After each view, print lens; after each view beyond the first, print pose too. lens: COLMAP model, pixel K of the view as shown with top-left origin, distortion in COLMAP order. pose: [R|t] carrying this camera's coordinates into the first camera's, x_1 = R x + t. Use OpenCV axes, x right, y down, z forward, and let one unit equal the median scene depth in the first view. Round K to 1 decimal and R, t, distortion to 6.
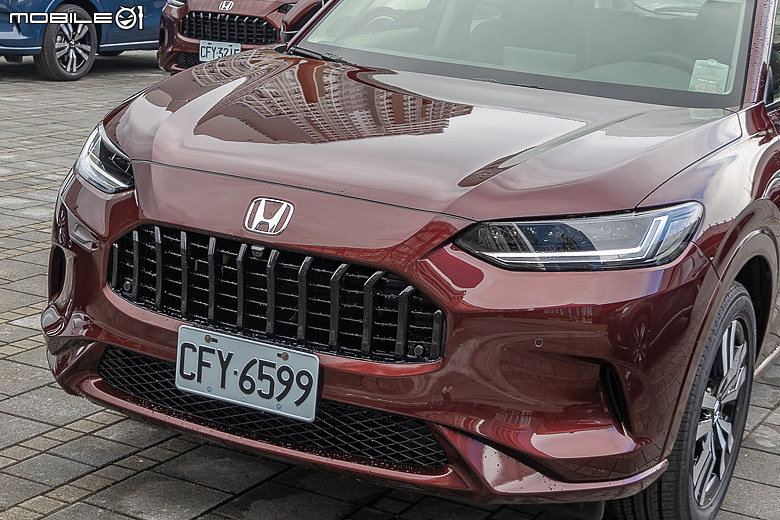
lens RADIAL K [[1484.2, 0, 390.0], [0, 1484.2, 260.0], [0, 0, 1]] dist [-0.026547, -0.120216]
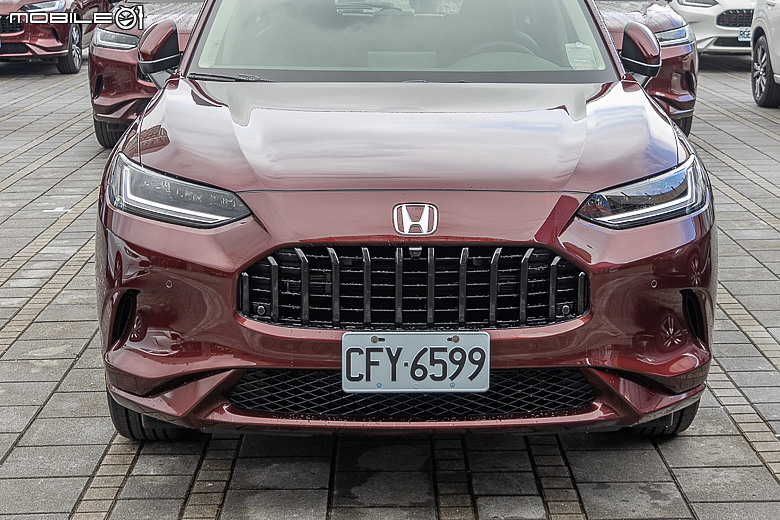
lens RADIAL K [[1484.2, 0, 390.0], [0, 1484.2, 260.0], [0, 0, 1]] dist [-0.026547, -0.120216]
pose [[0.873332, -0.172496, 0.455562, -0.606627], [0.171319, 0.984222, 0.044243, -0.051577], [-0.456005, 0.039407, 0.889104, 0.019928]]
